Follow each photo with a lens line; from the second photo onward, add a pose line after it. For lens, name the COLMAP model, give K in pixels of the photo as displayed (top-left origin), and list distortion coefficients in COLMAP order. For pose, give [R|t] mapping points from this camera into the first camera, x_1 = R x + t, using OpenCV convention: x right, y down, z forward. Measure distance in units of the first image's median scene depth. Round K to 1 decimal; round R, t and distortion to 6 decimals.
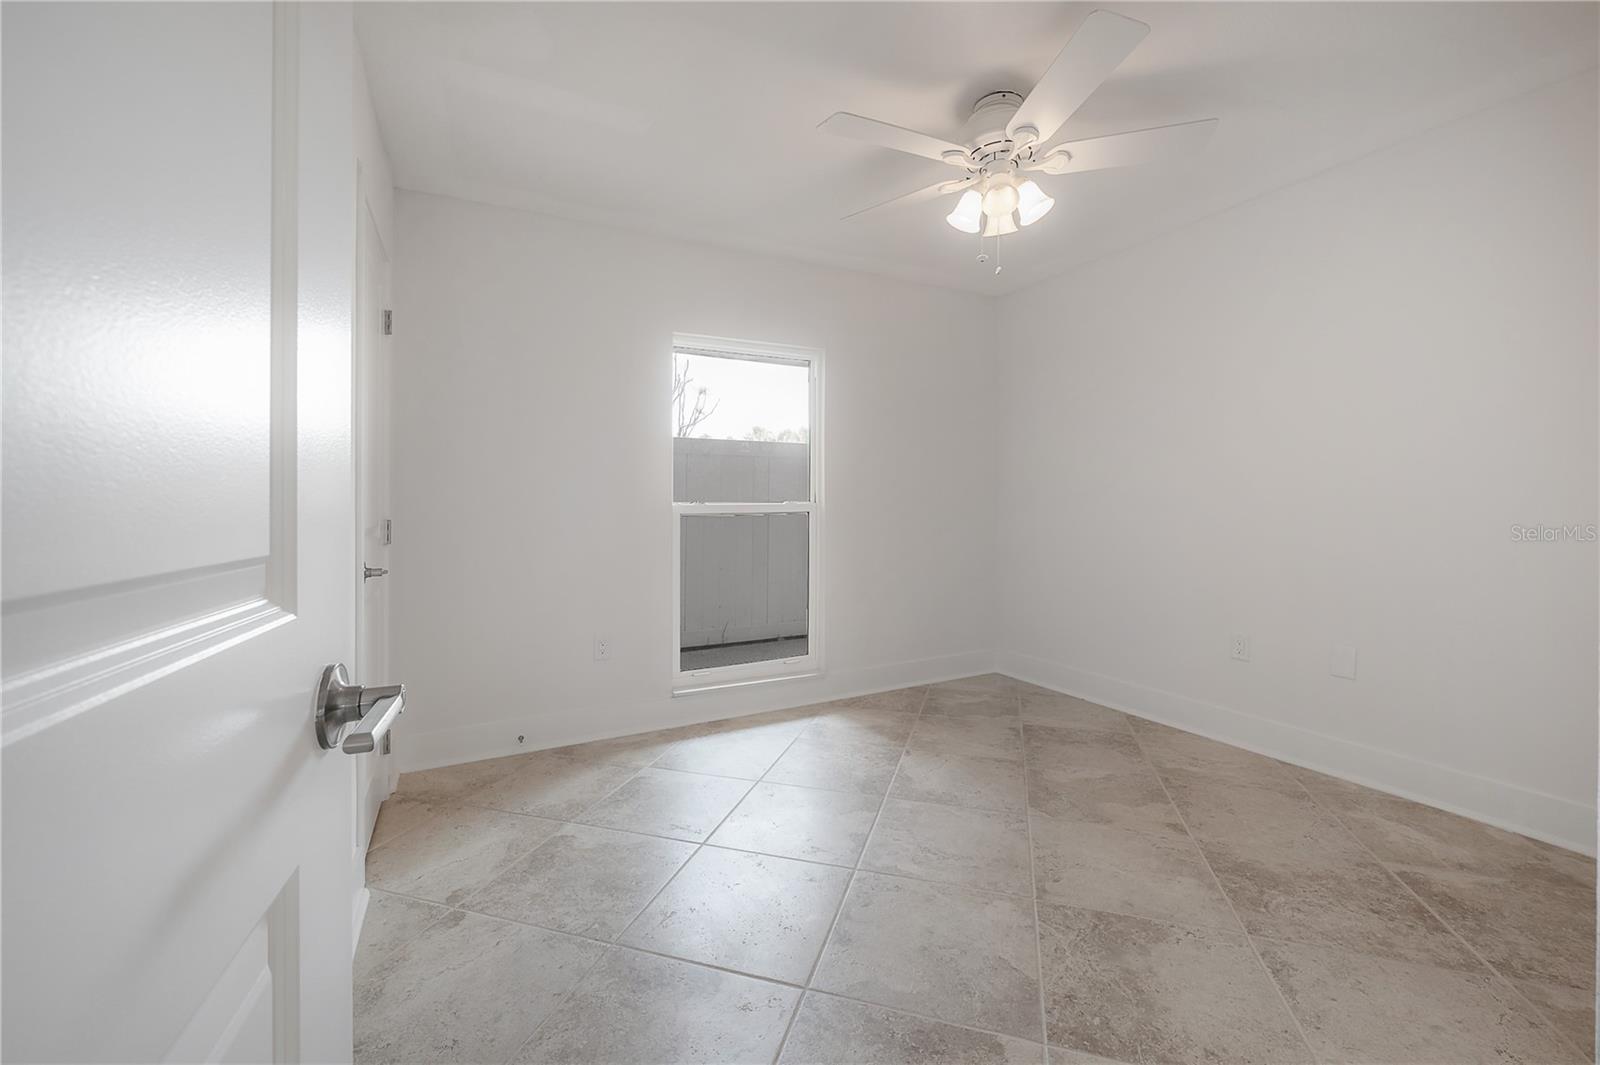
lens RADIAL K [[647.0, 0, 805.6], [0, 647.0, 508.2], [0, 0, 1]] dist [-0.008944, 0.000363]
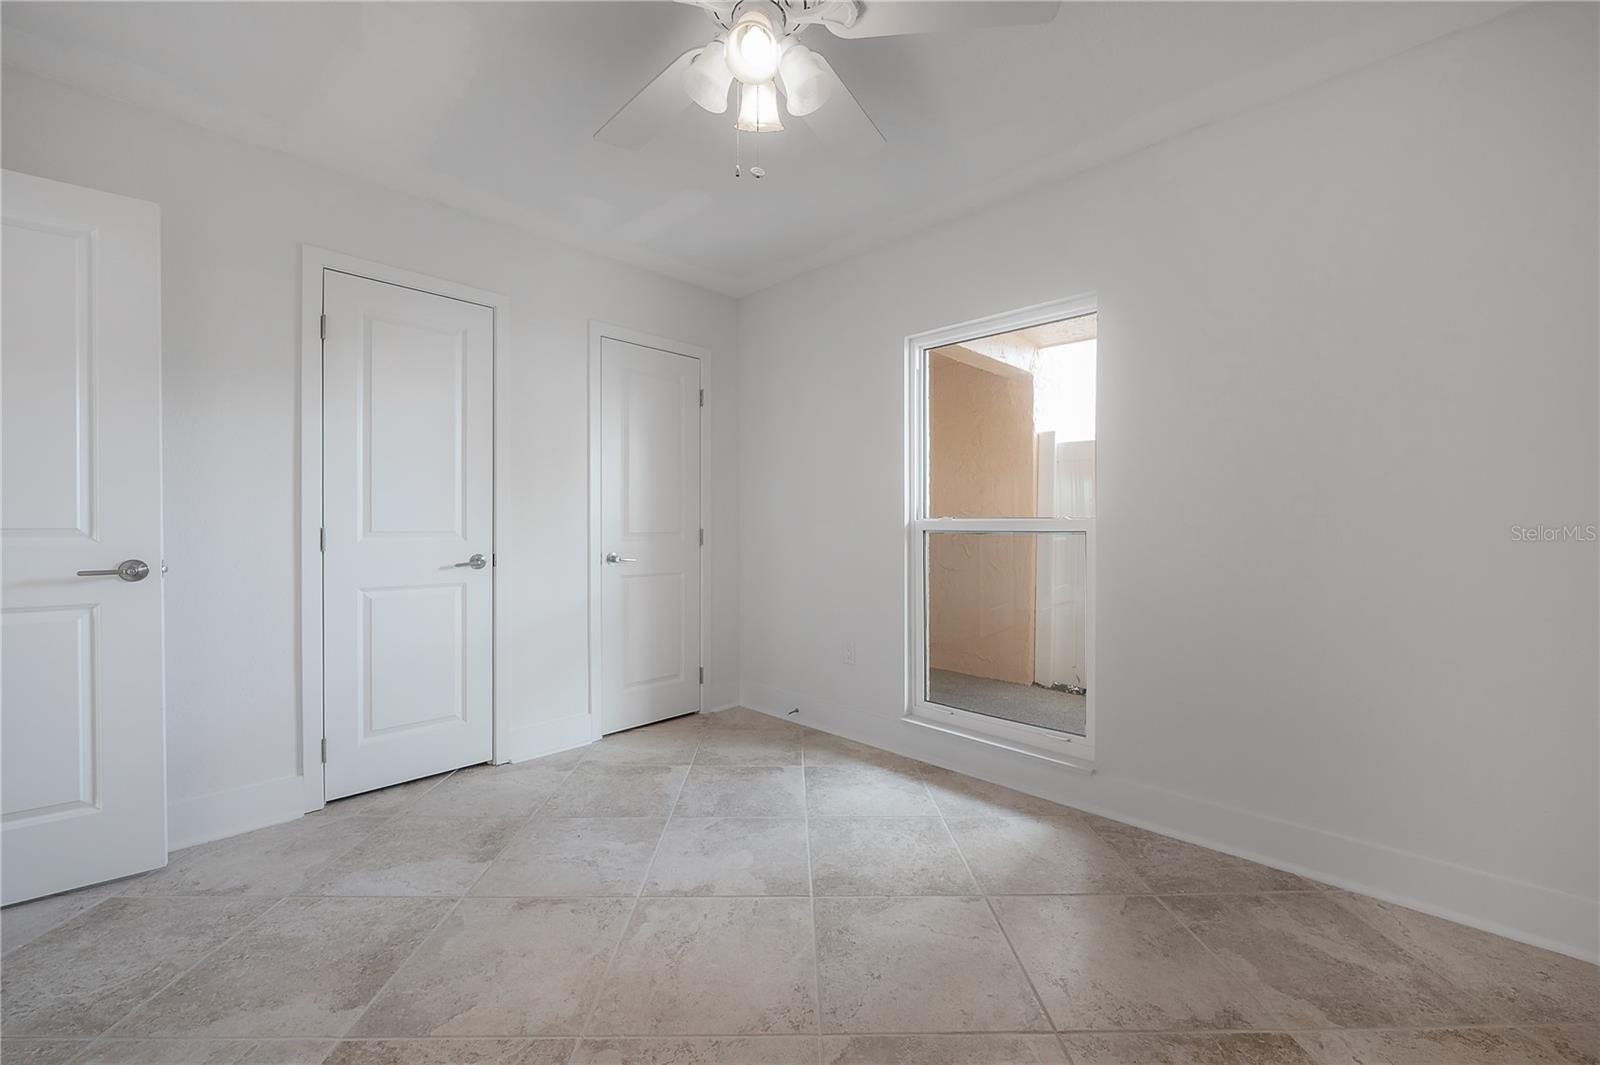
lens RADIAL K [[647.0, 0, 805.6], [0, 647.0, 508.2], [0, 0, 1]] dist [-0.008944, 0.000363]
pose [[0.315241, -0.011077, -0.948947, 0.756406], [-0.012899, 0.999789, -0.015956, -0.006285], [0.948924, 0.017270, 0.315032, 0.649632]]
